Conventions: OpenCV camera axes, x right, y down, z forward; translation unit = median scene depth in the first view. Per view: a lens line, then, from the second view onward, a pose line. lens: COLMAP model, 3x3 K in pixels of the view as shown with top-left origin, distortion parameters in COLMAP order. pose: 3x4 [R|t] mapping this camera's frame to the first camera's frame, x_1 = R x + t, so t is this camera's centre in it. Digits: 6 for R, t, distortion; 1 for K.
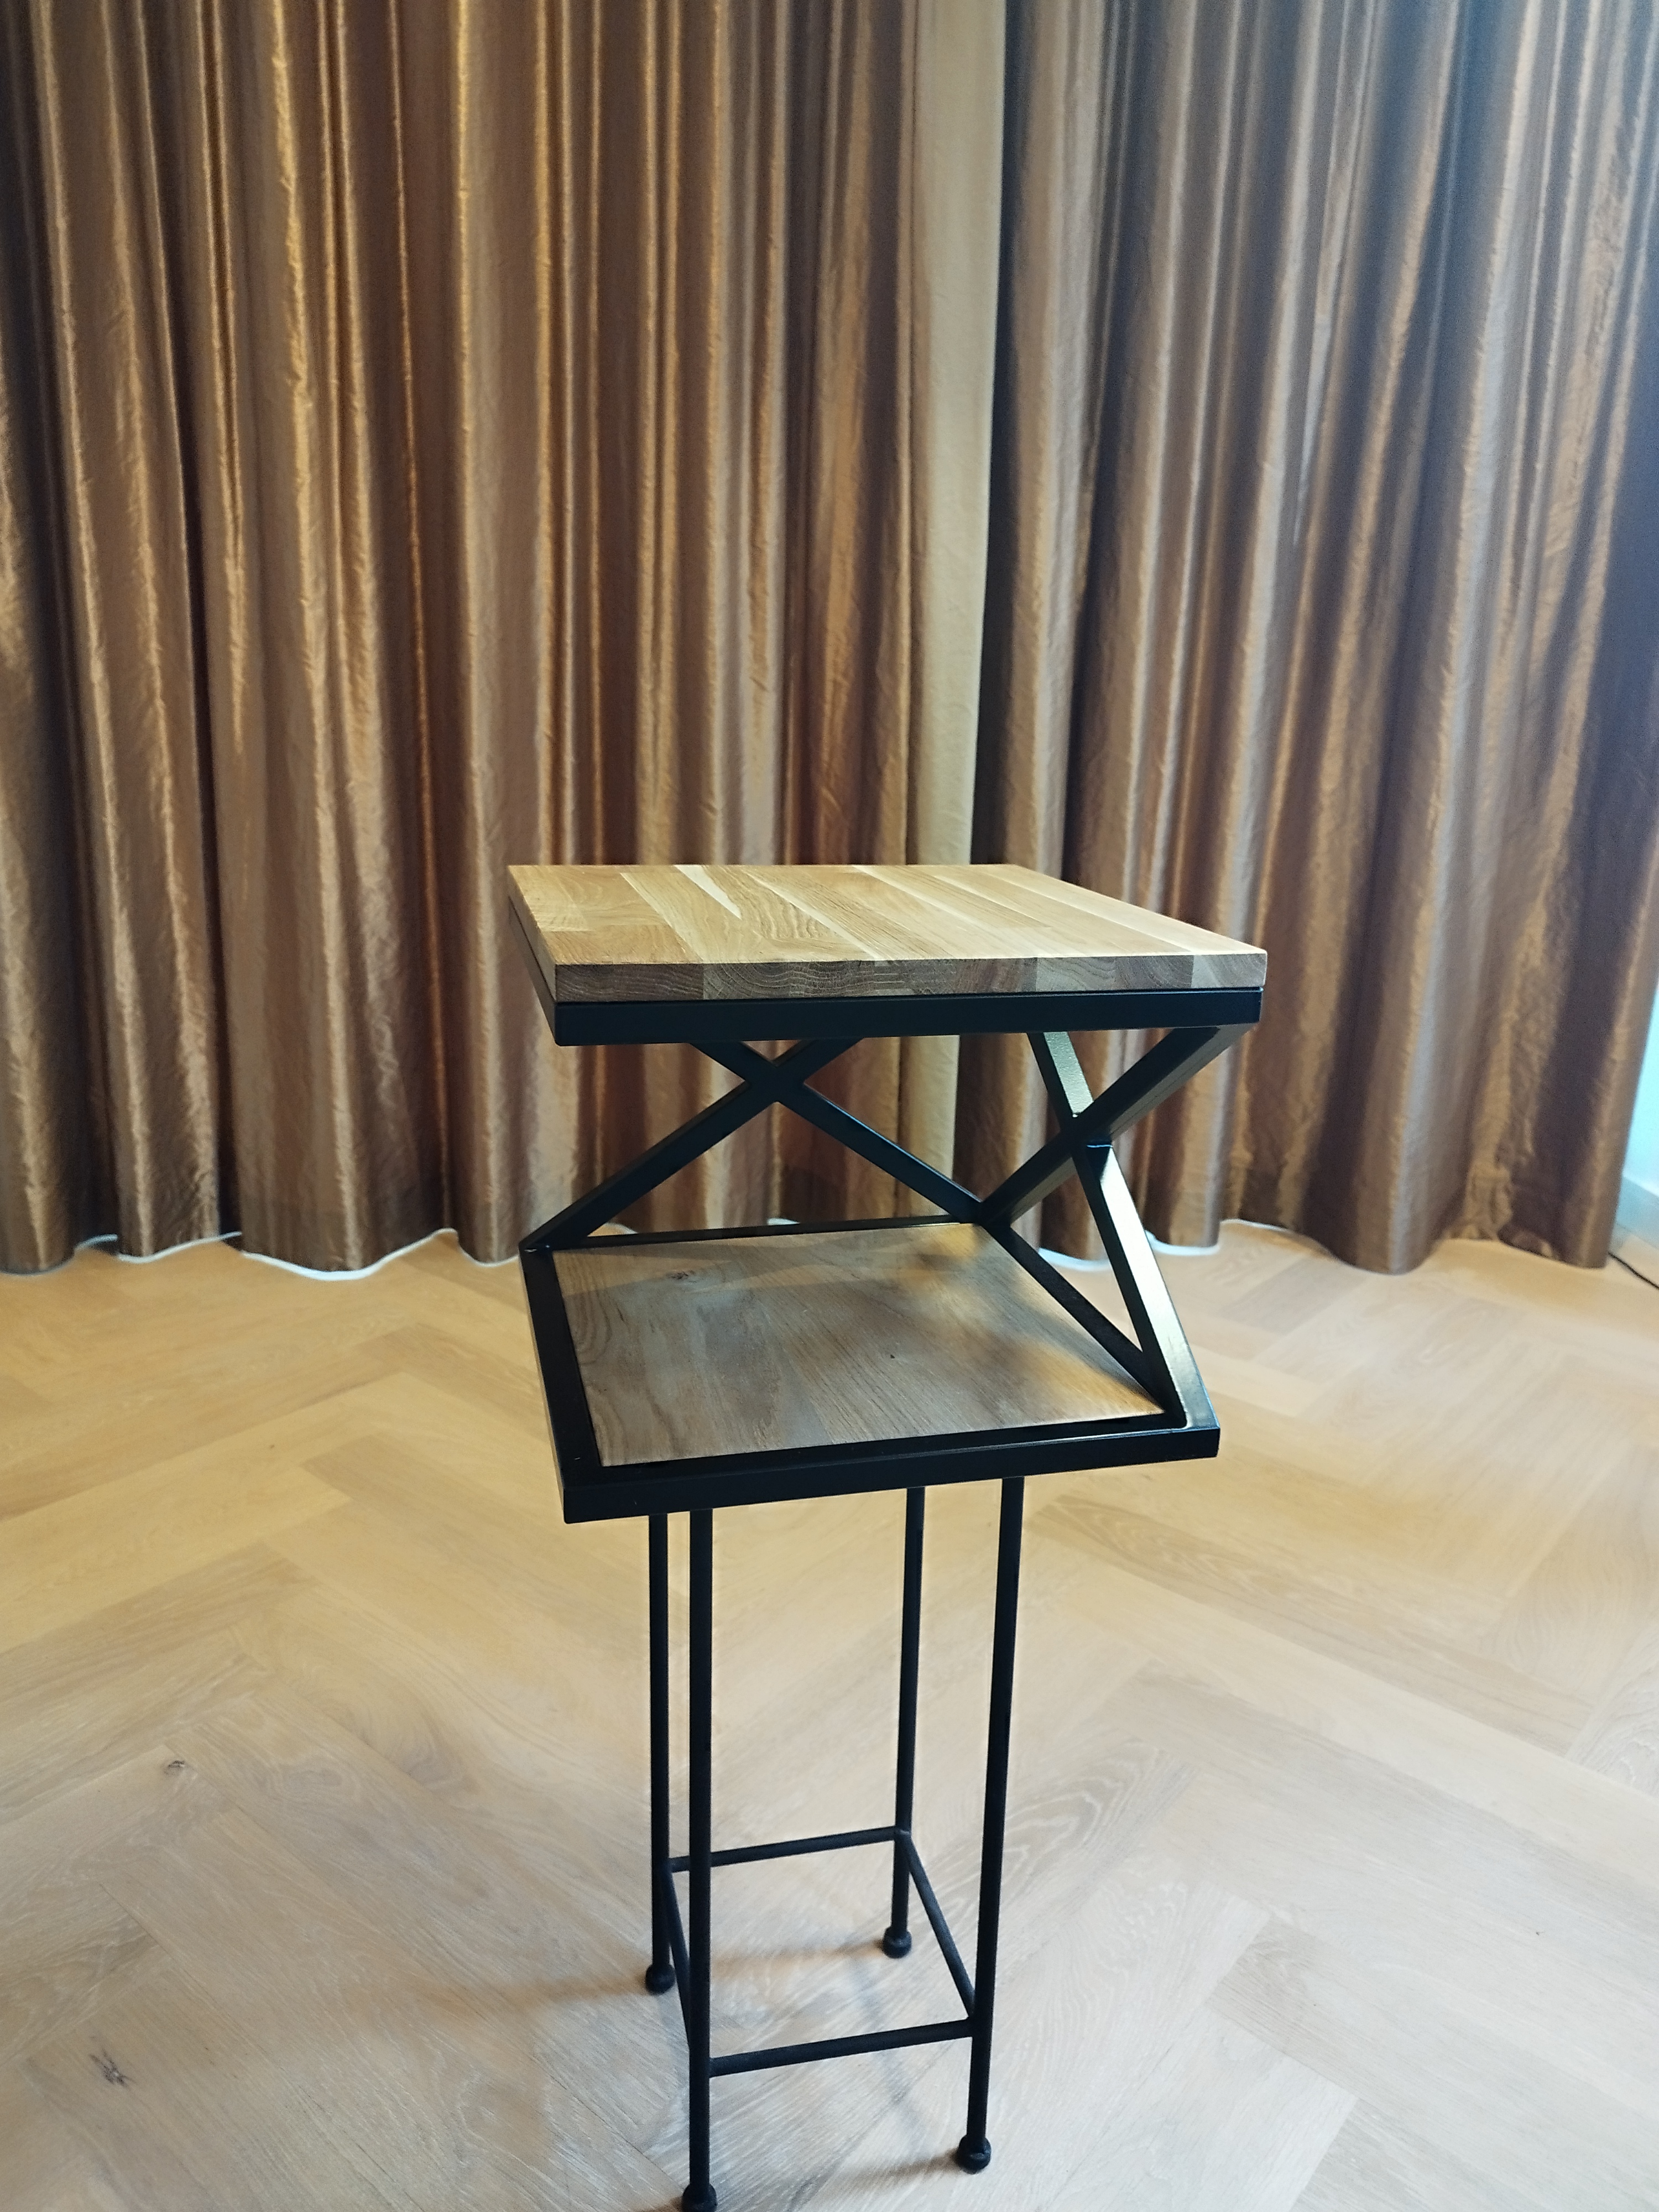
lens RADIAL K [[1581.6, 0, 837.6], [0, 1581.6, 1096.1], [0, 0, 1]] dist [0.023088, -0.023731]
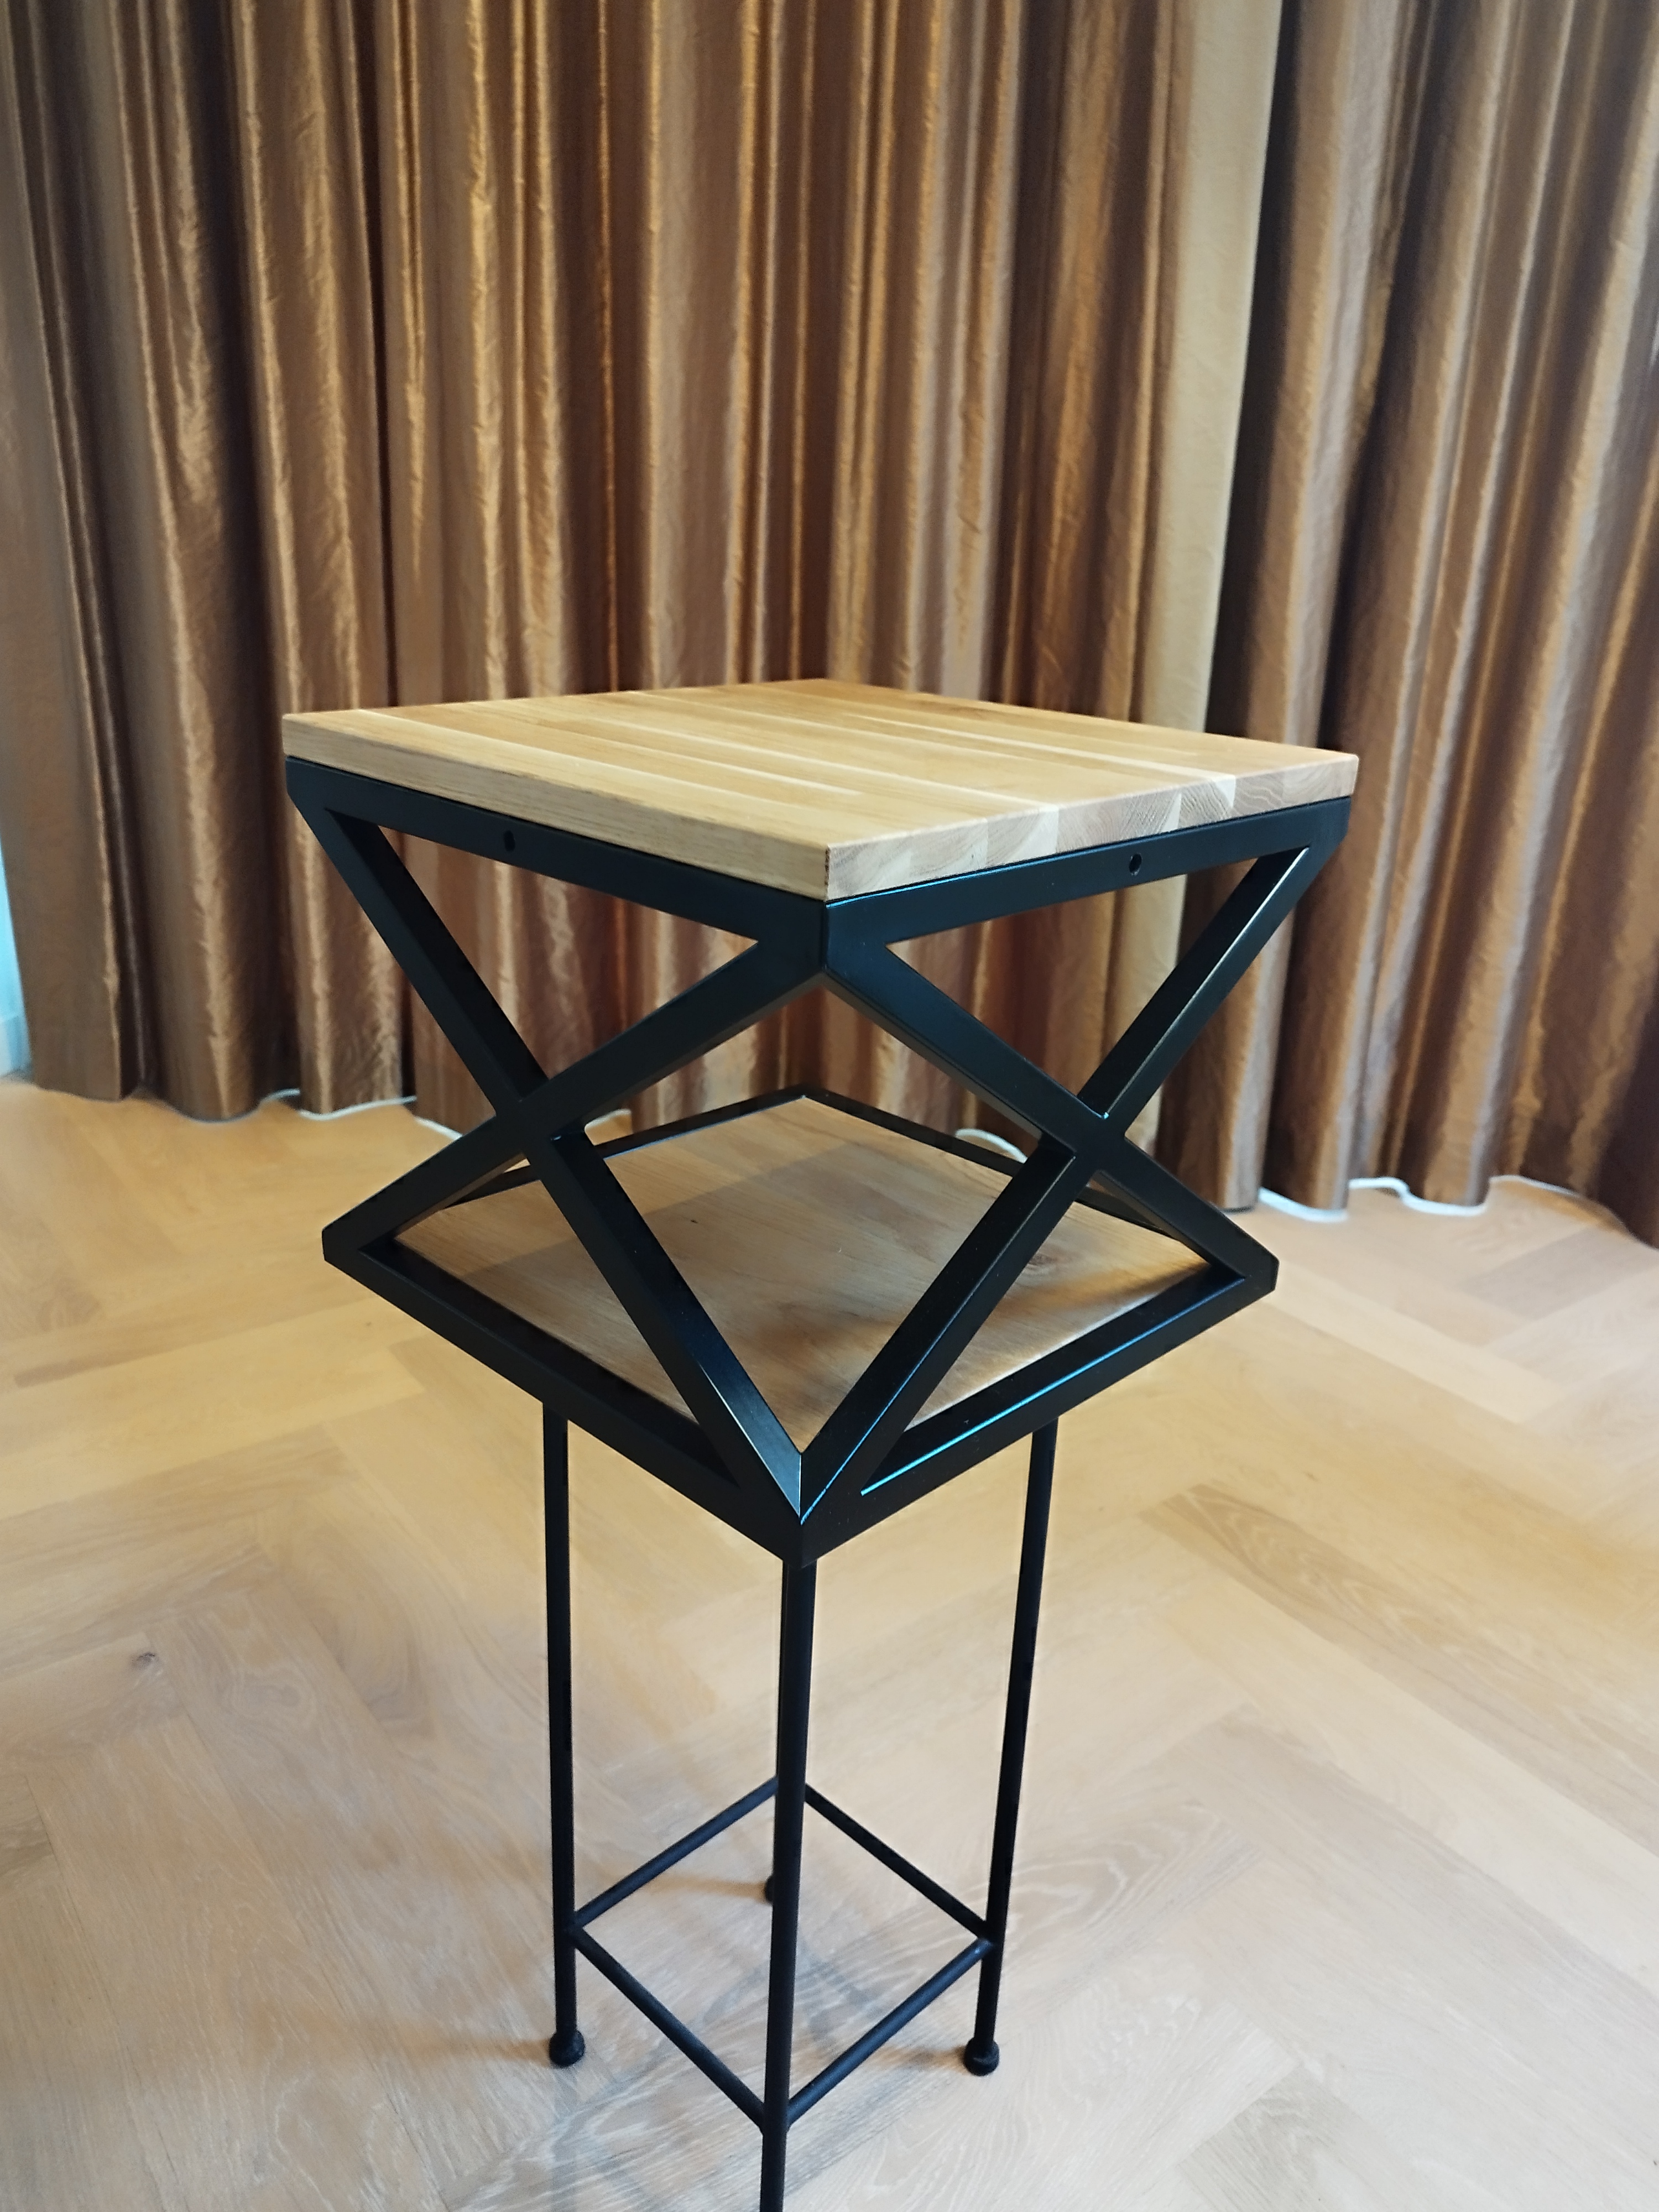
lens RADIAL K [[1595.4, 0, 829.5], [0, 1595.4, 1106.0], [0, 0, 1]] dist [0.004194, -0.005363]
pose [[0.972798, 0.082687, -0.216396, 0.093674], [-0.065936, 0.994322, 0.083528, -0.008652], [0.222074, -0.066987, 0.972726, 0.104358]]
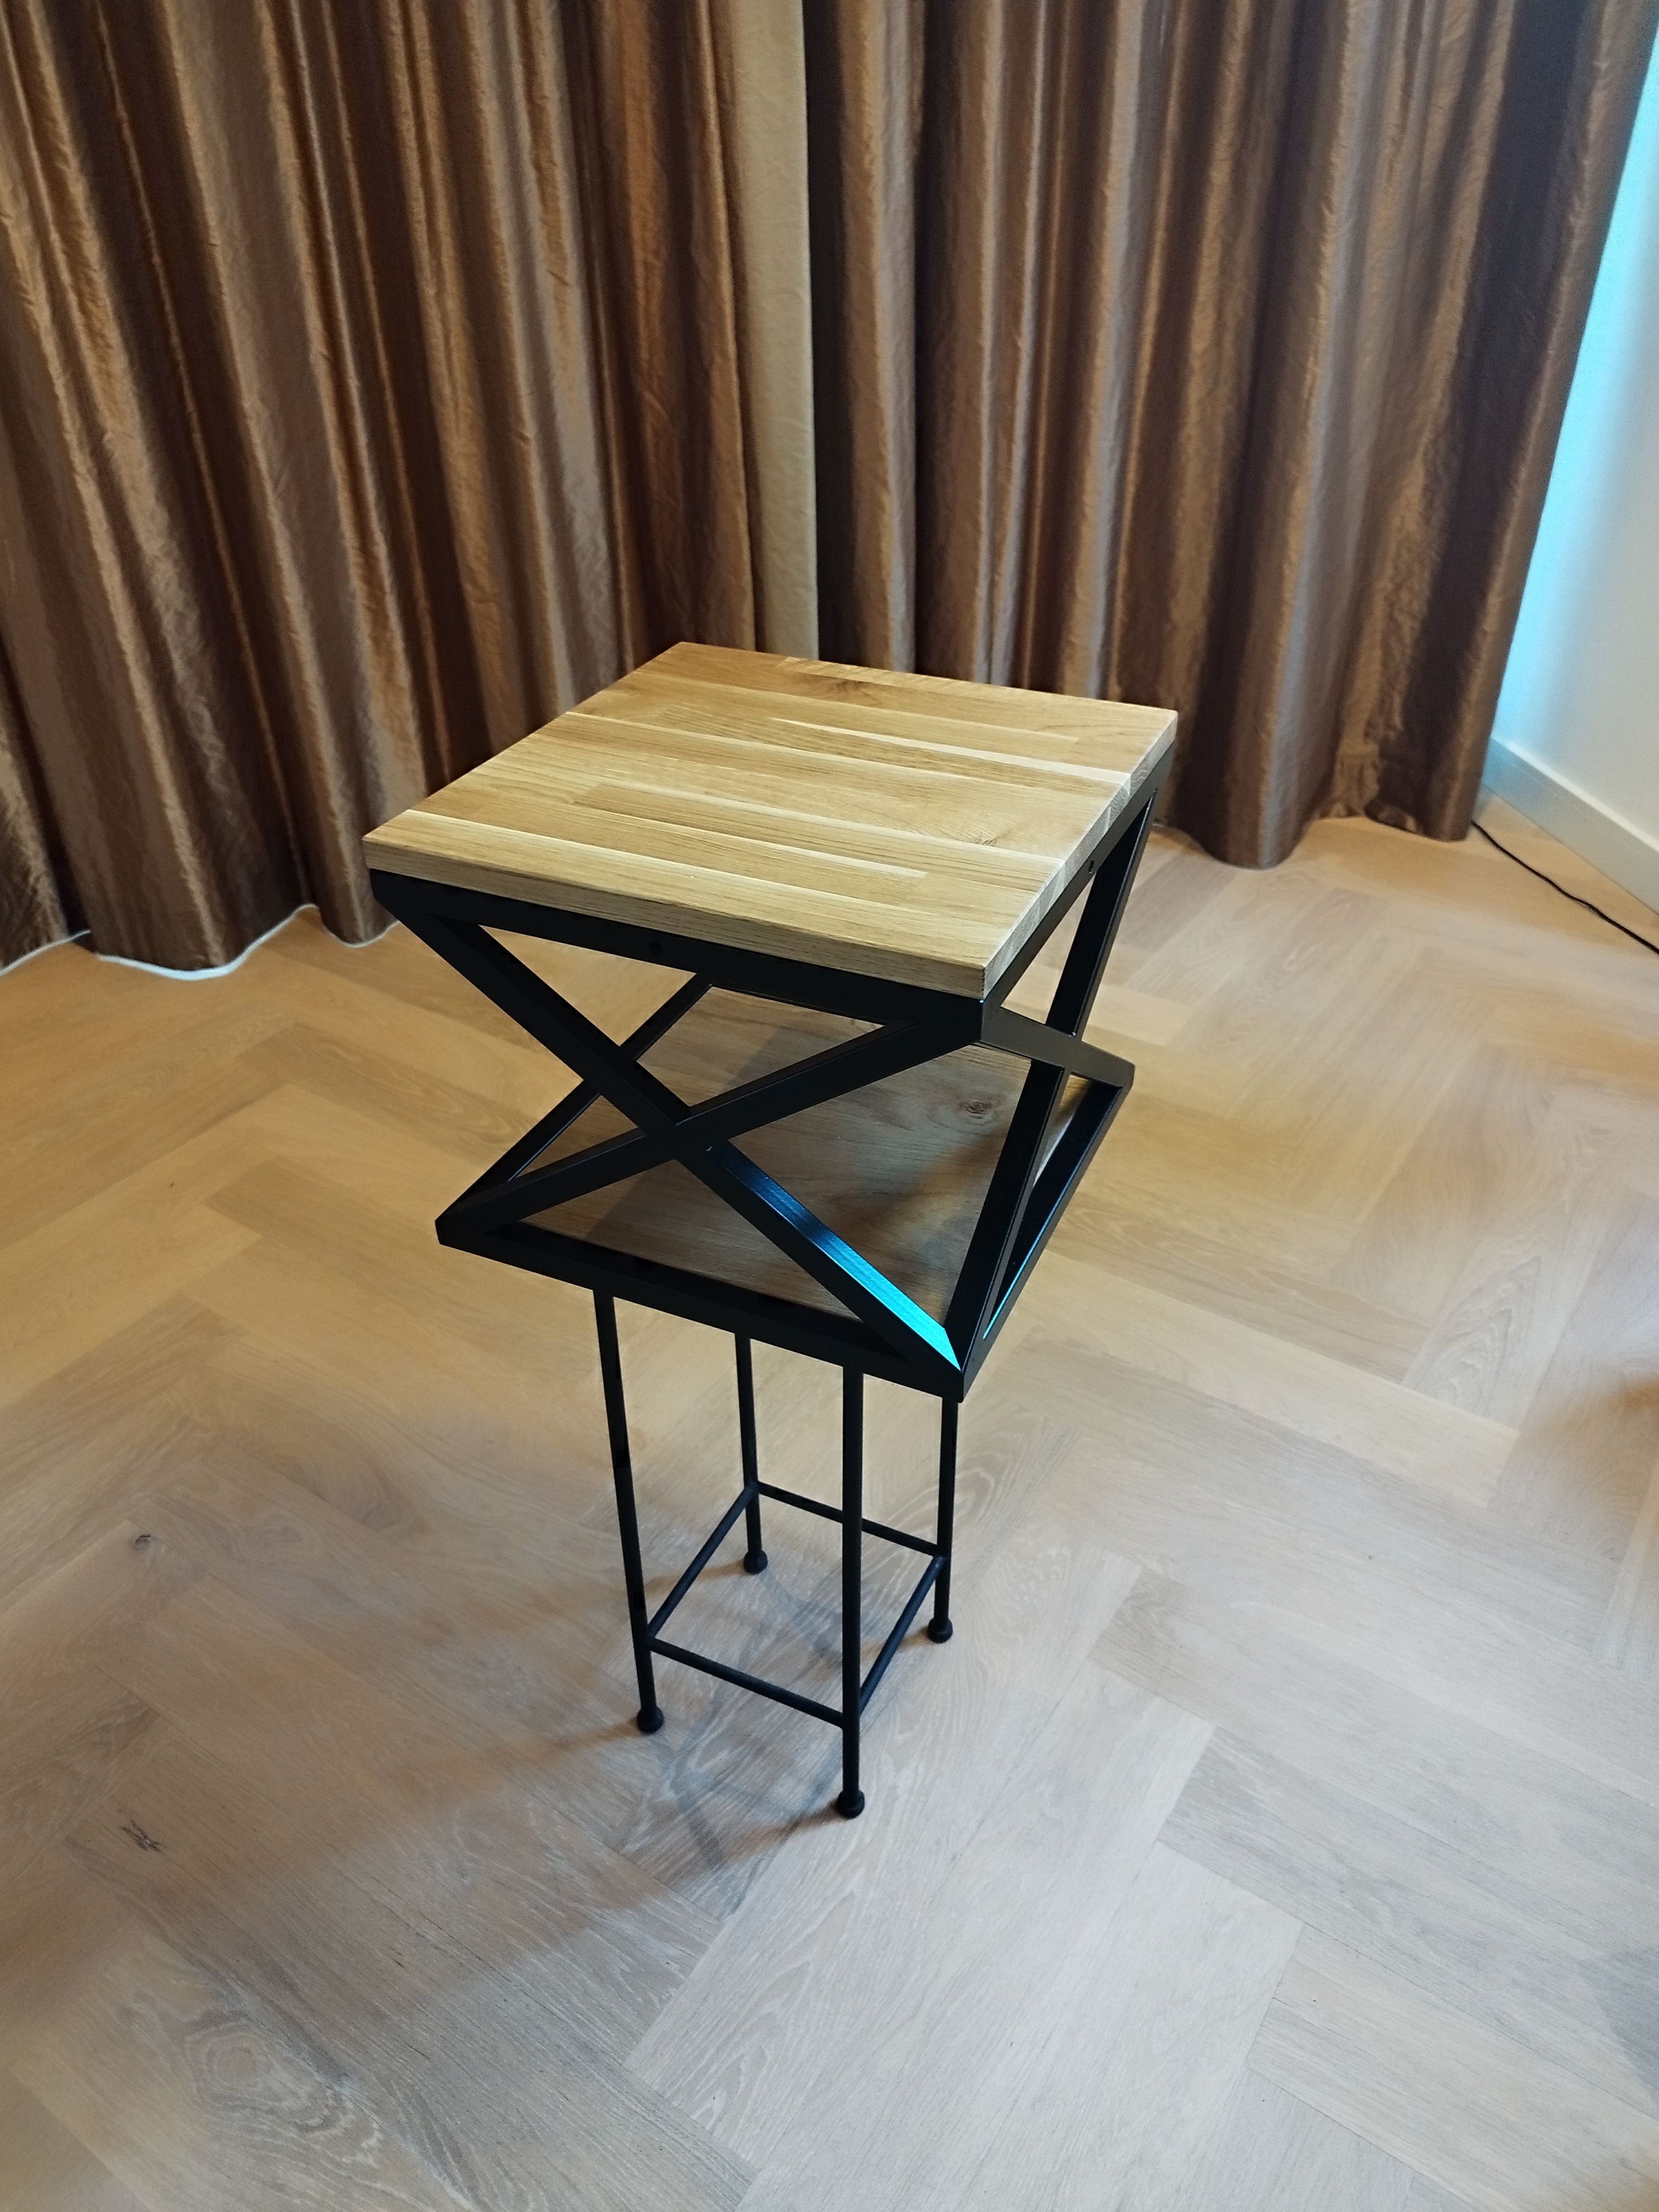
lens RADIAL K [[1584.5, 0, 832.6], [0, 1584.5, 1100.1], [0, 0, 1]] dist [0.015254, -0.012601]
pose [[0.994055, -0.094290, 0.054436, 0.010053], [0.072862, 0.947645, 0.310903, -0.093362], [-0.080902, -0.305089, 0.948881, 0.018207]]
